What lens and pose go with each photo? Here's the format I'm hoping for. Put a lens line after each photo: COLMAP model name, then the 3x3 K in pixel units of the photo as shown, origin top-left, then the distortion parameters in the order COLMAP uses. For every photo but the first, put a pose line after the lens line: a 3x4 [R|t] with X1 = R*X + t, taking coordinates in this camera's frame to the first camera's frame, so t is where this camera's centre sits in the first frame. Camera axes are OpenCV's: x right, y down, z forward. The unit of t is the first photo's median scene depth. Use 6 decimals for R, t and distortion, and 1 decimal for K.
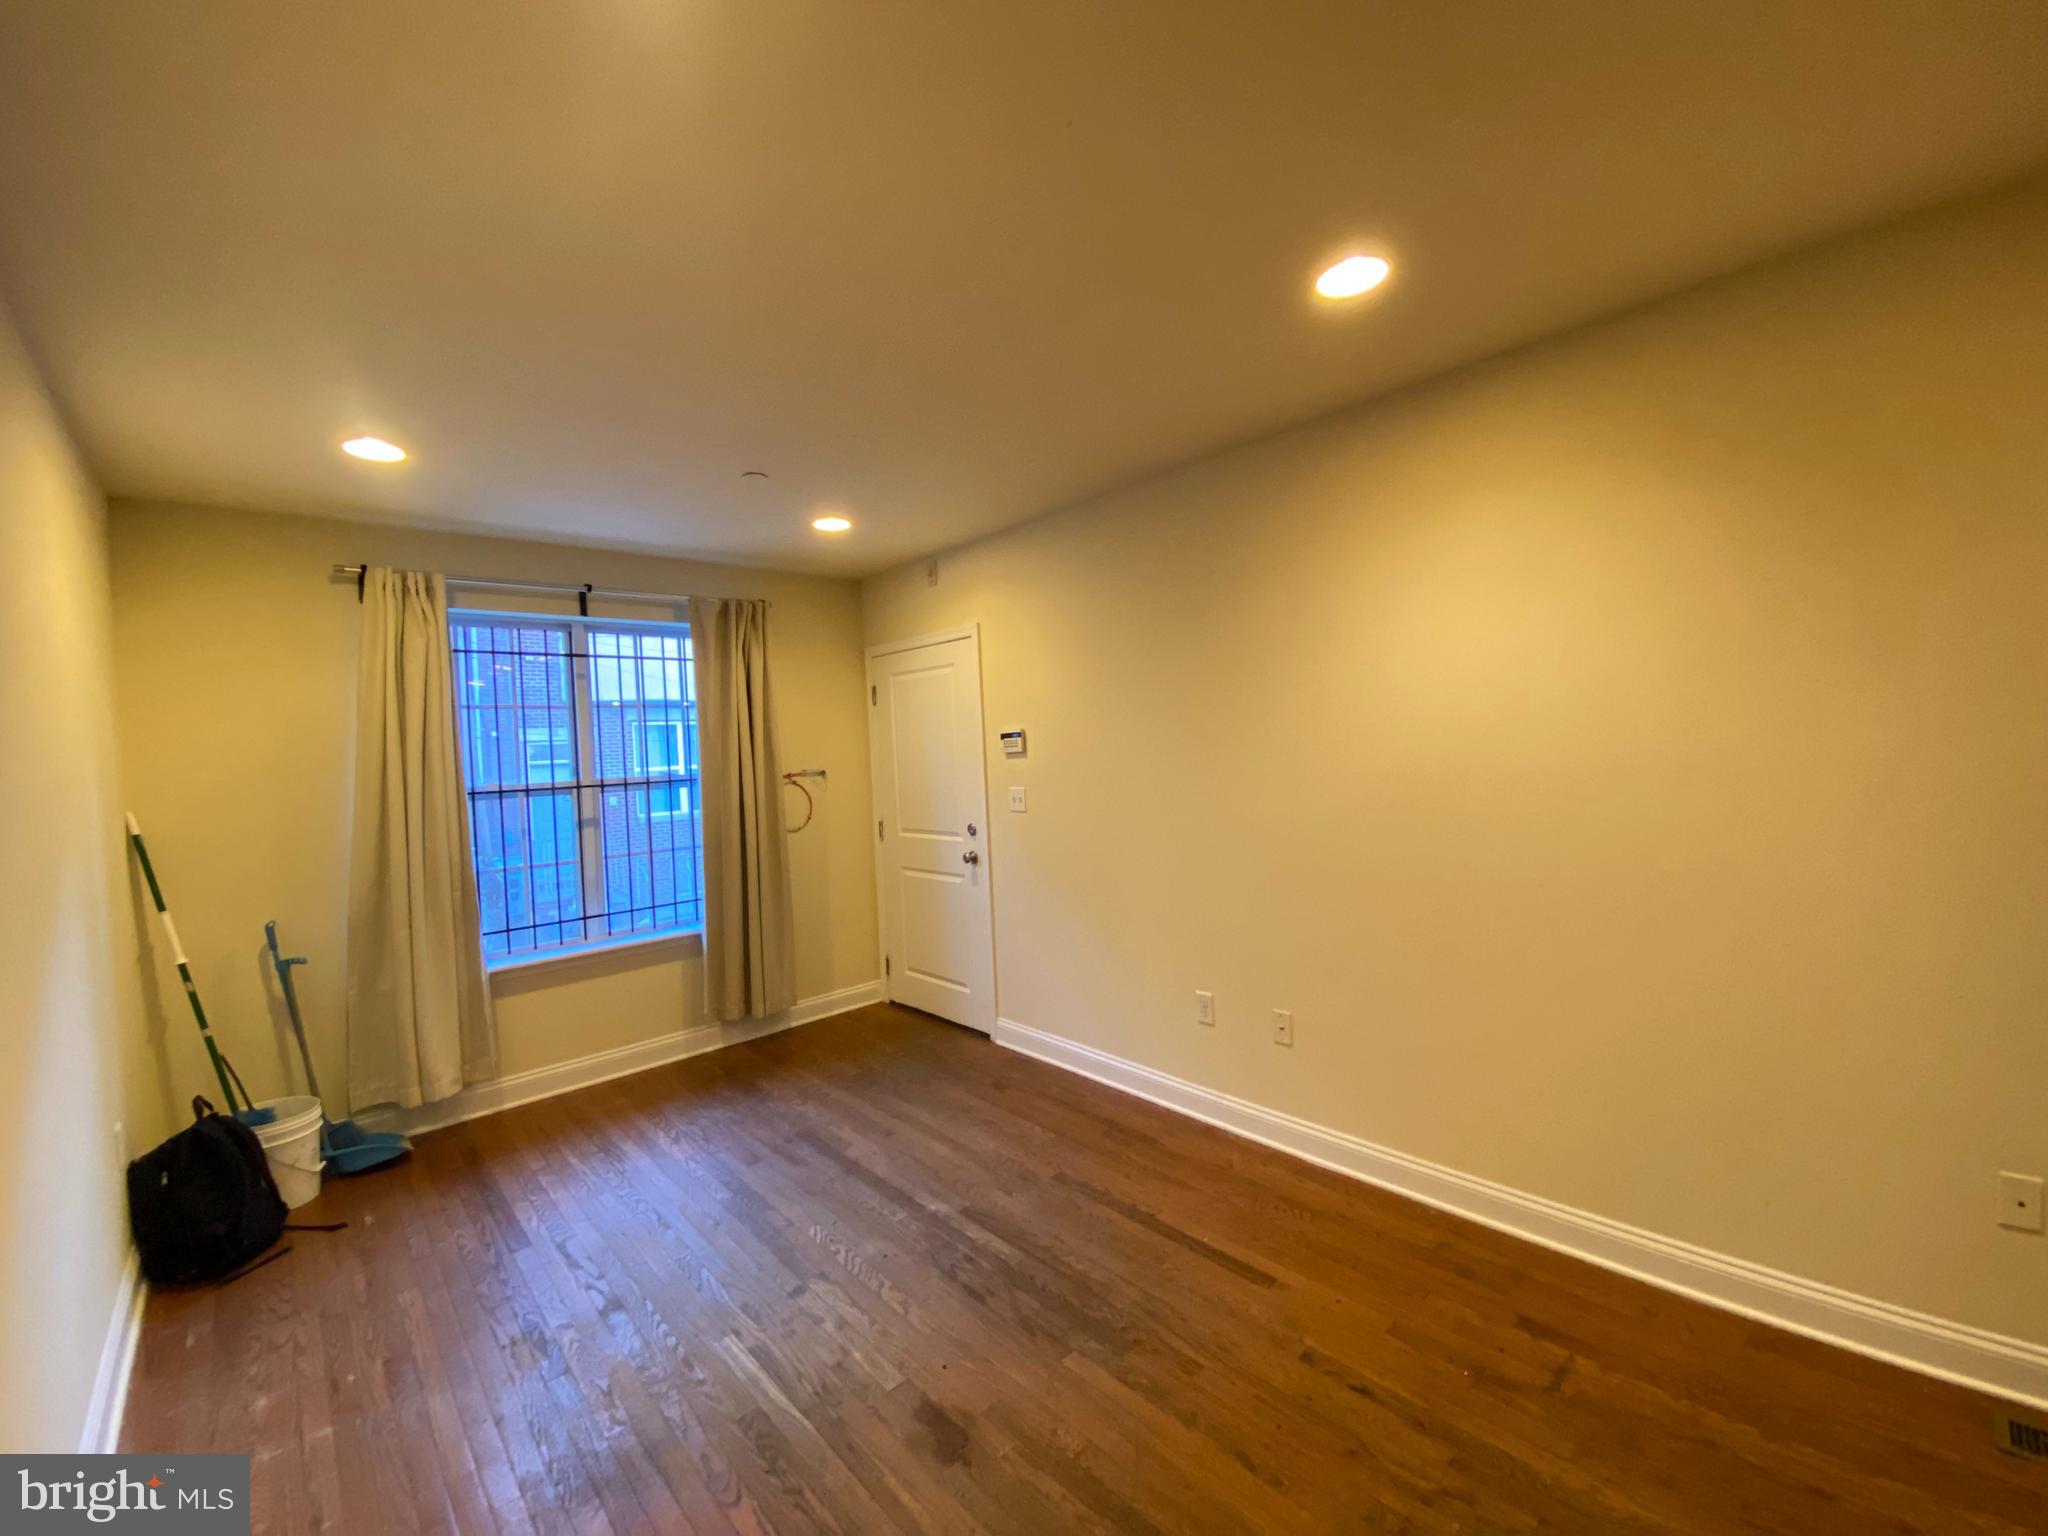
lens RADIAL K [[826.5, 0, 1024.0], [0, 826.5, 768.0], [0, 0, 1]] dist [0.032304, -0.022216]
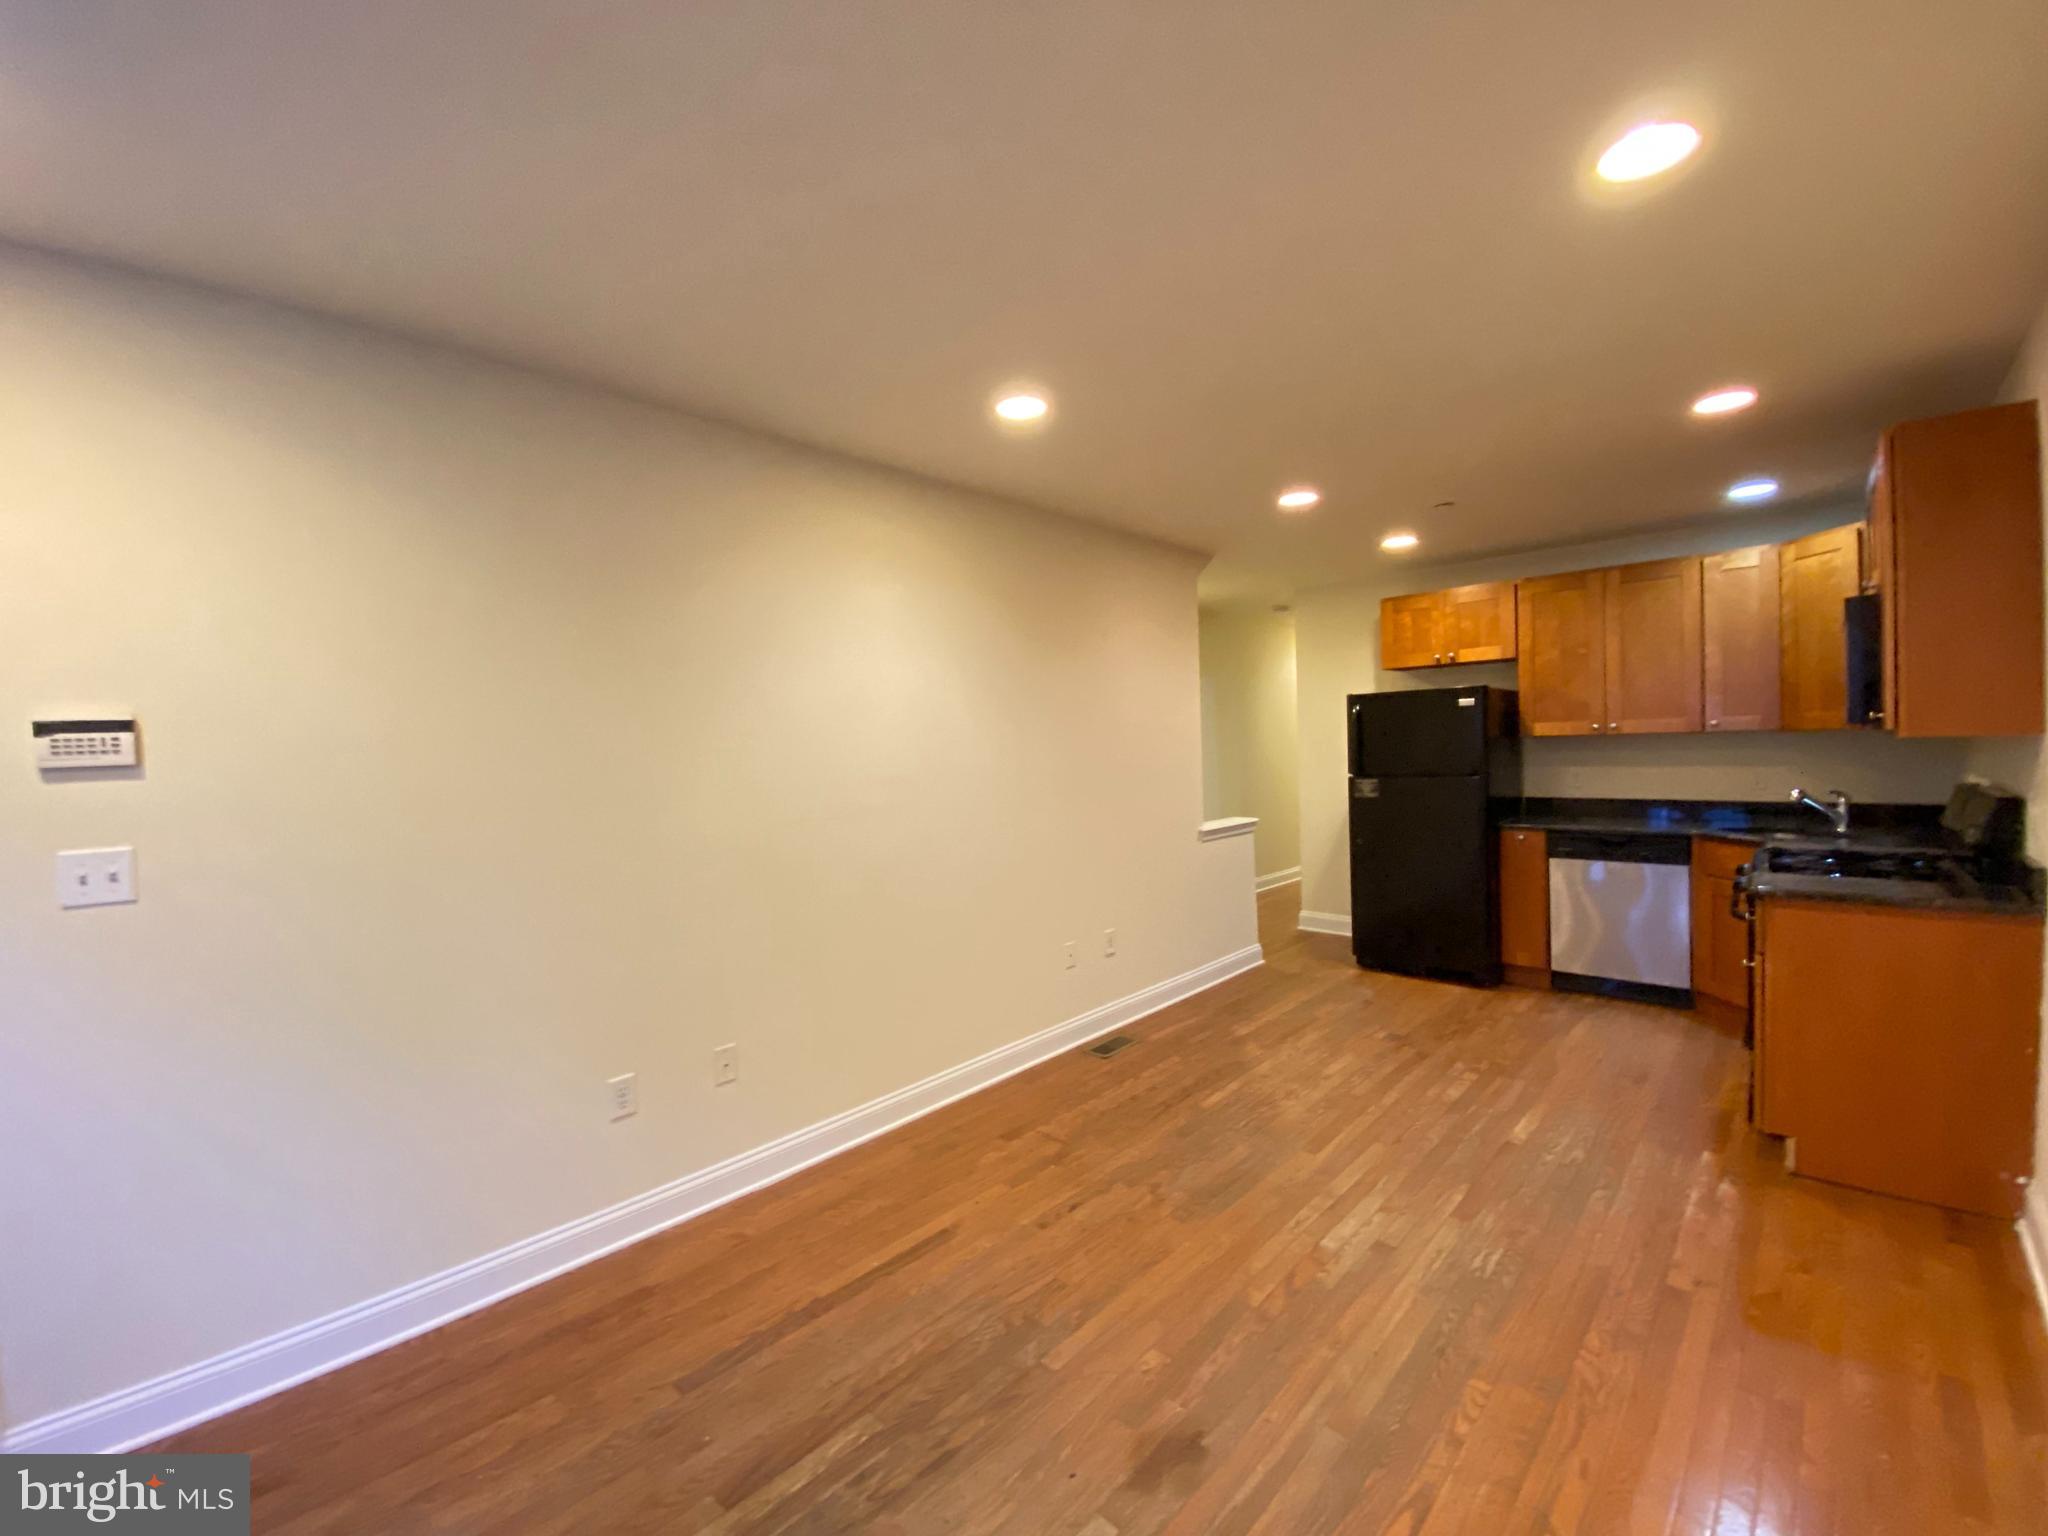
lens RADIAL K [[830.4, 0, 1004.8], [0, 830.4, 765.6], [0, 0, 1]] dist [0.001764, -0.010526]
pose [[-0.052847, 0.026257, 0.998257, -0.550006], [0.057324, 0.998086, -0.023218, 0.021258], [-0.996956, 0.055998, -0.054251, 0.640322]]
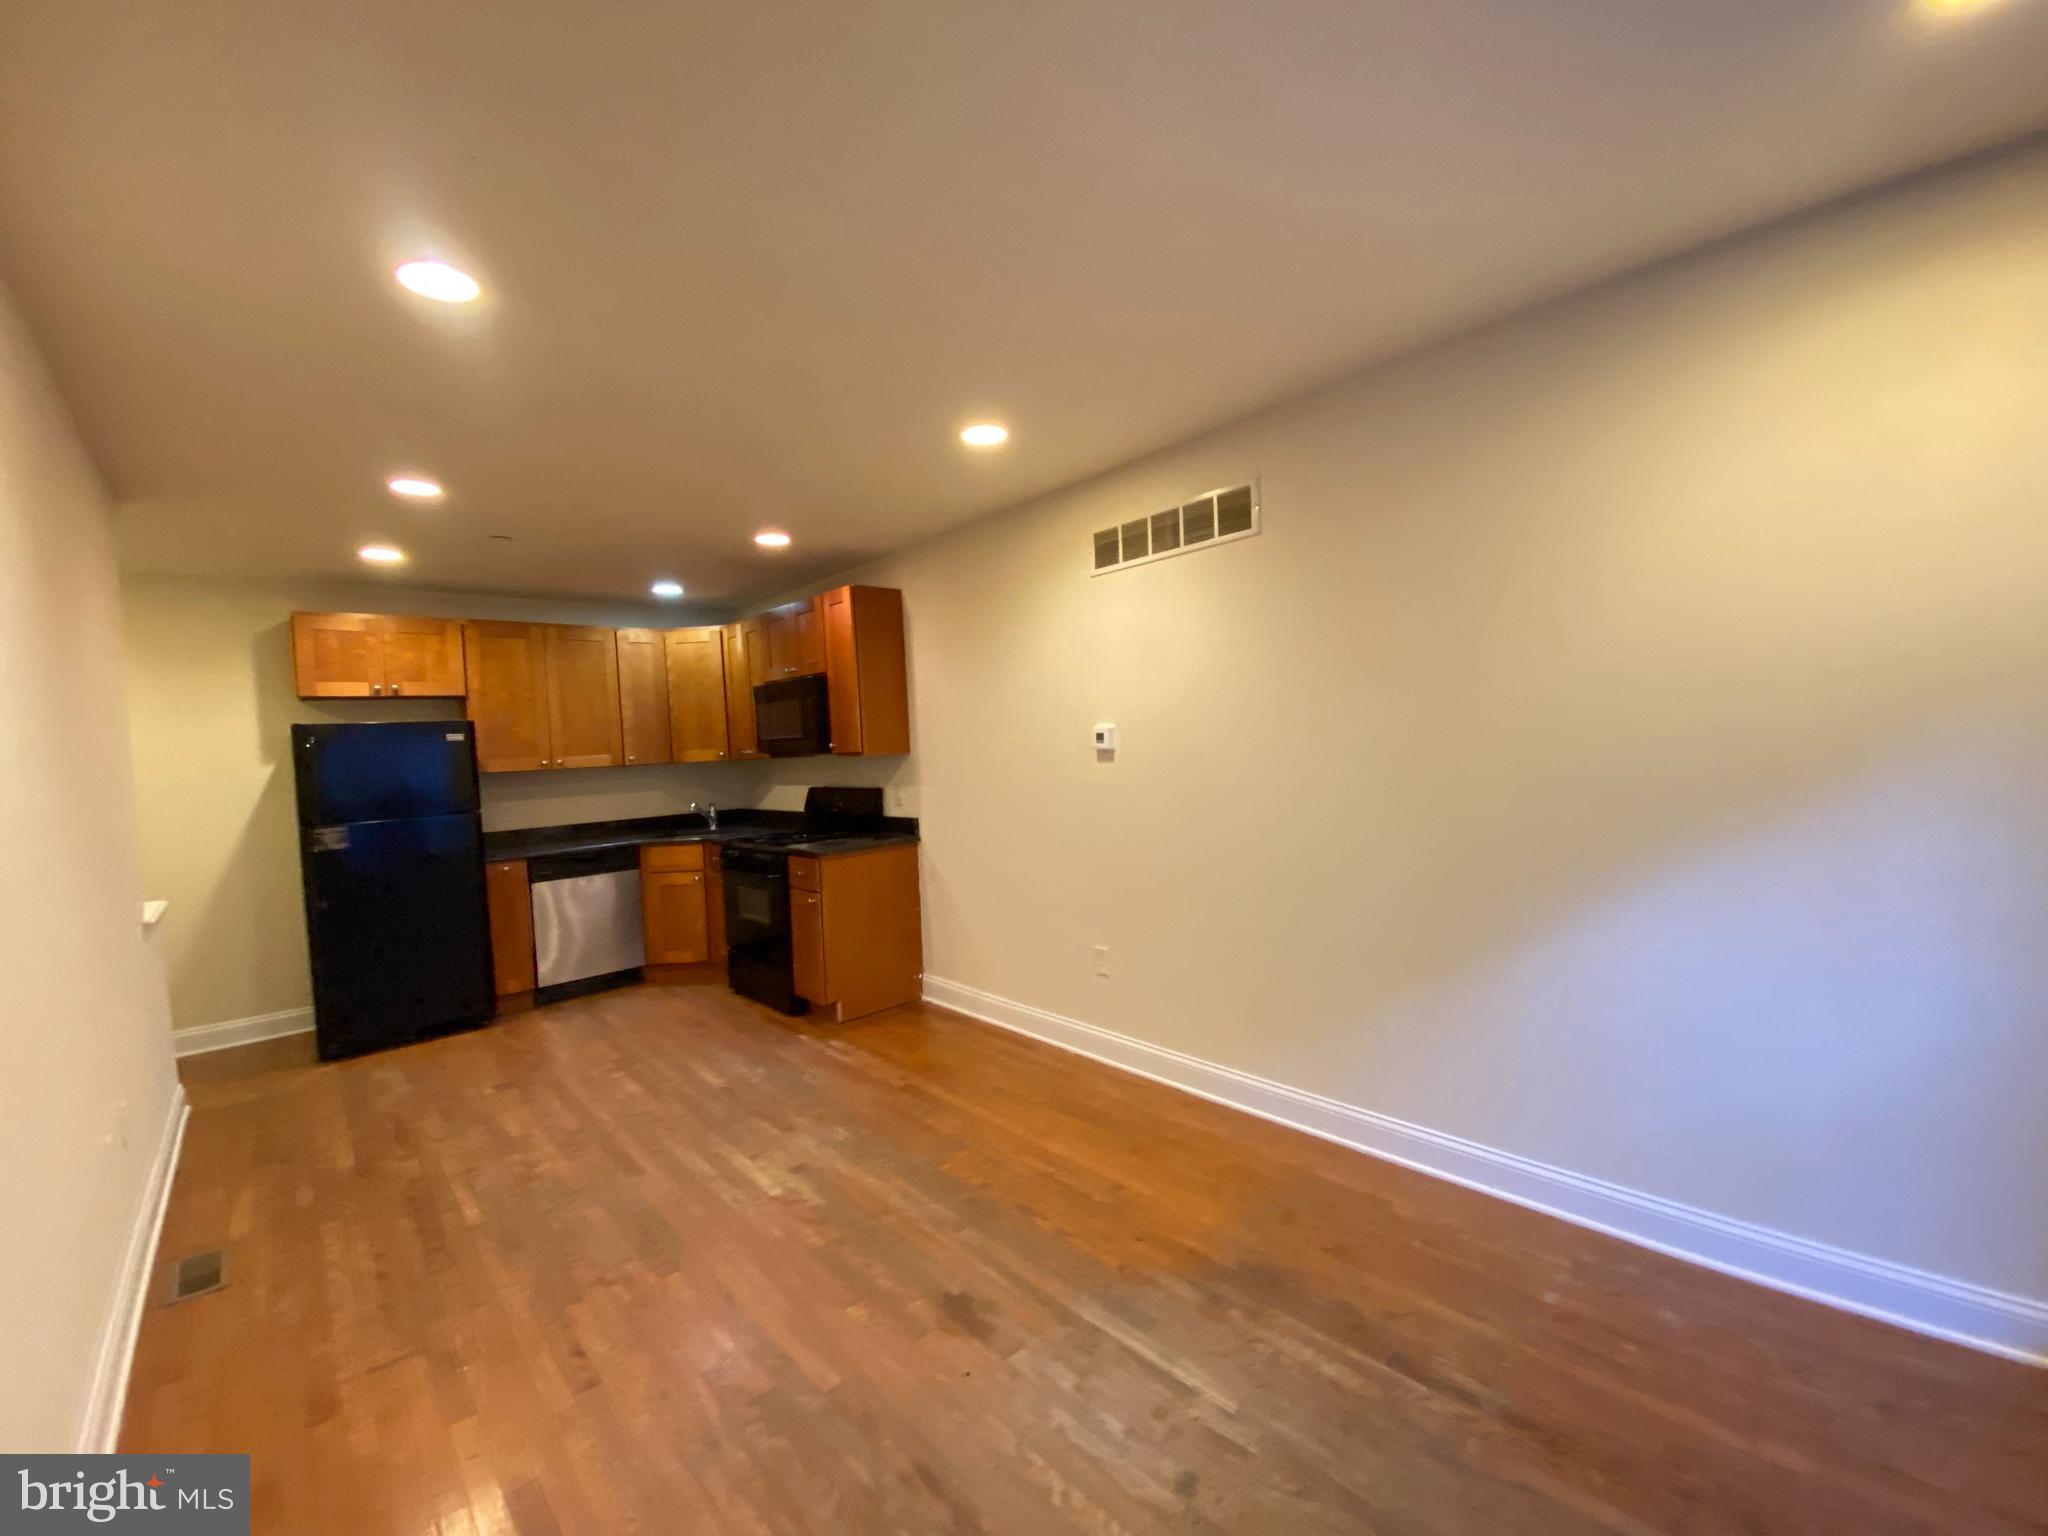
lens RADIAL K [[835.7, 0, 1020.6], [0, 835.7, 767.9], [0, 0, 1]] dist [0.035706, -0.023860]
pose [[-0.994673, 0.102676, 0.009106, -0.139318], [0.103020, 0.993211, 0.054025, -0.002125], [-0.003497, 0.054676, -0.998498, 1.141844]]
